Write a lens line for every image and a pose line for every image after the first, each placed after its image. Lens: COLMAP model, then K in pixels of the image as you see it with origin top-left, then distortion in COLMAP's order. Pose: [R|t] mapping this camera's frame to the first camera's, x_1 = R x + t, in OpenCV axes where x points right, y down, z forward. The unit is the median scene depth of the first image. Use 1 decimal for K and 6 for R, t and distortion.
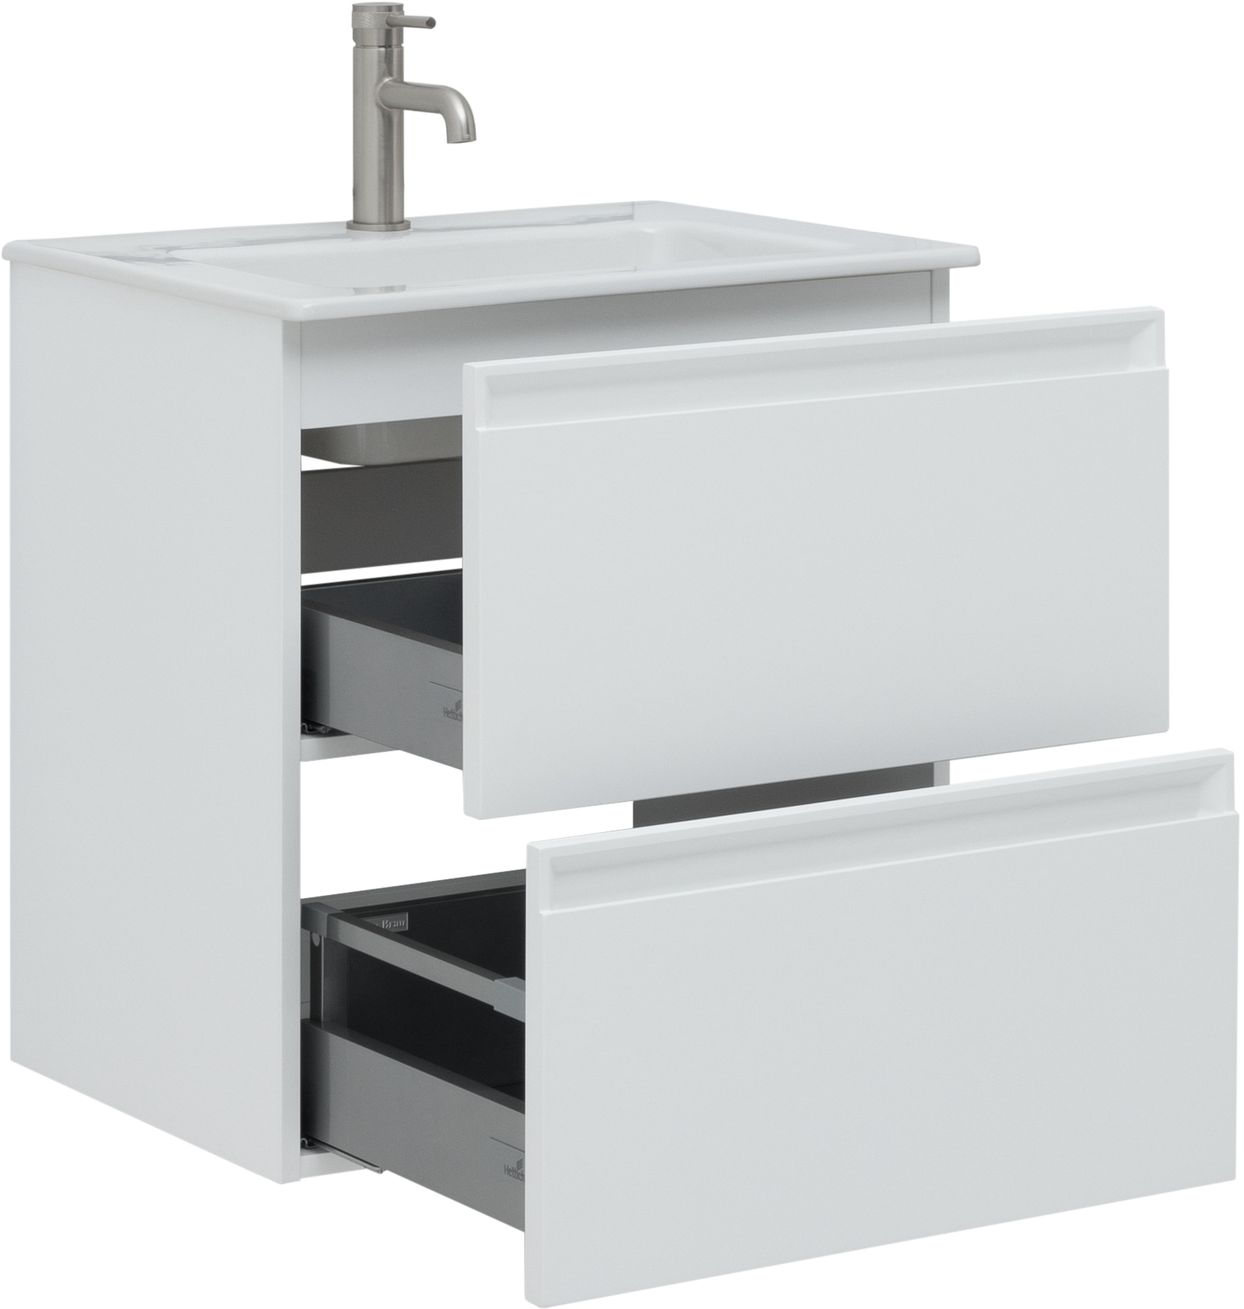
lens RADIAL K [[5416.8, 0, 622.0], [0, 5416.8, 654.5], [0, 0, 1]] dist [-0.042814, 2.445557]
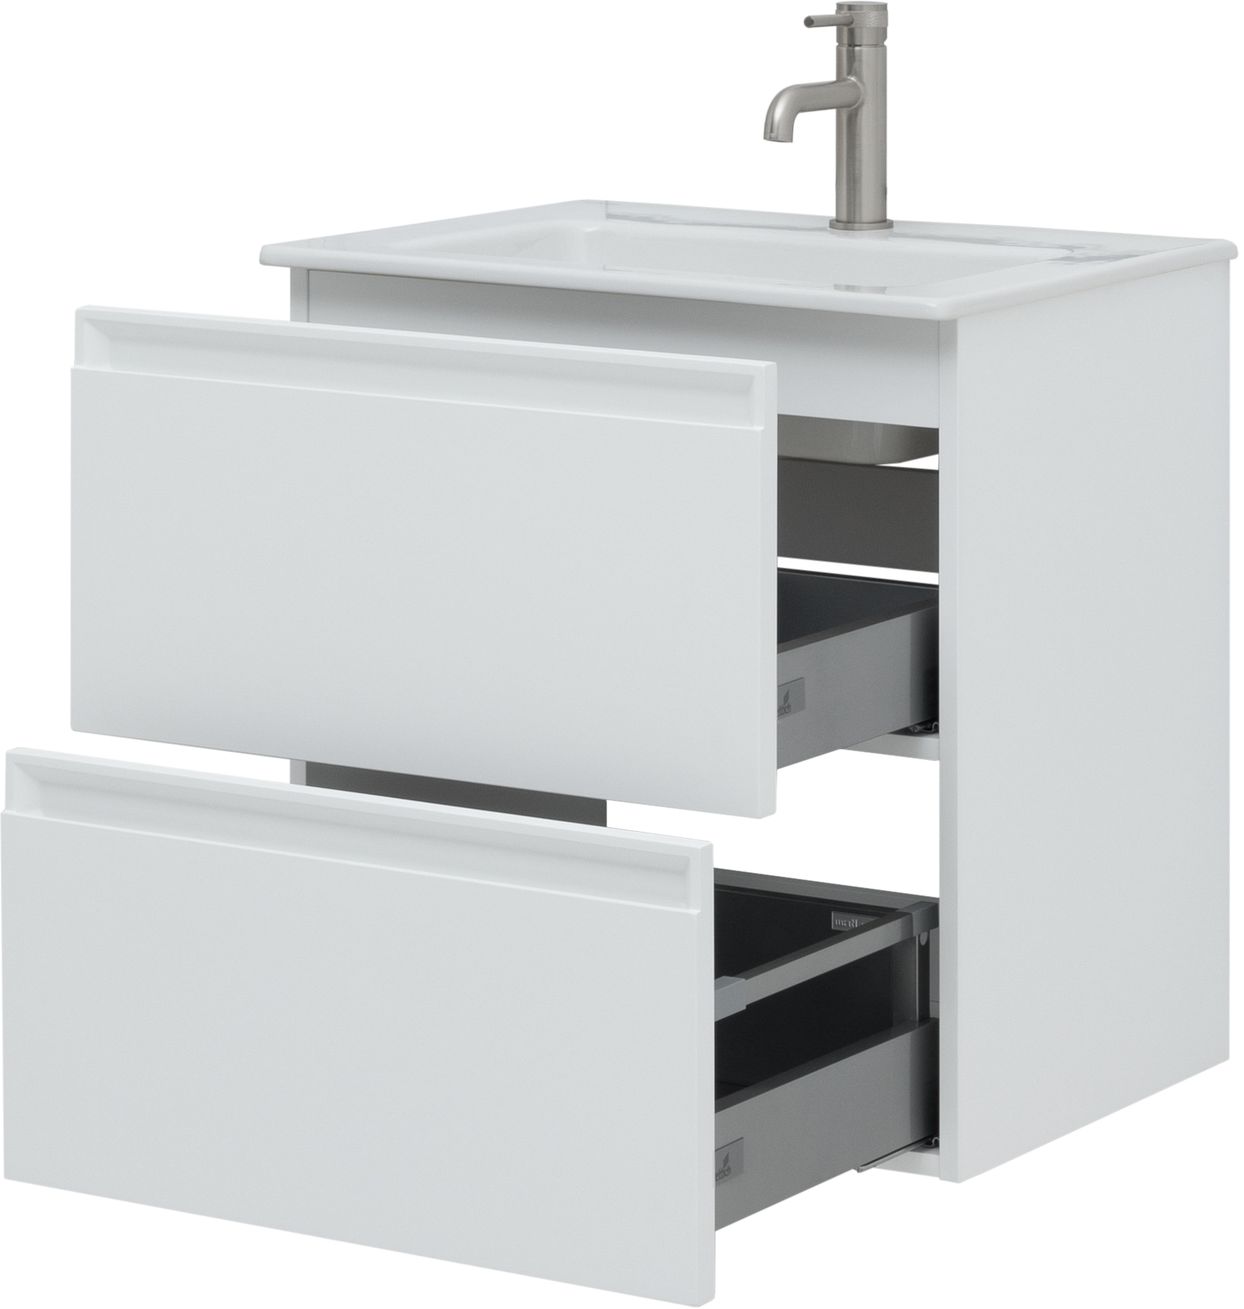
lens RADIAL K [[5416.8, 0, 622.0], [0, 5416.8, 654.5], [0, 0, 1]] dist [-0.042814, 2.445557]
pose [[0.437904, 0.168245, -0.883138, 0.830555], [-0.168276, 0.980310, 0.103318, -0.097075], [0.883133, 0.103368, 0.457594, 0.510535]]
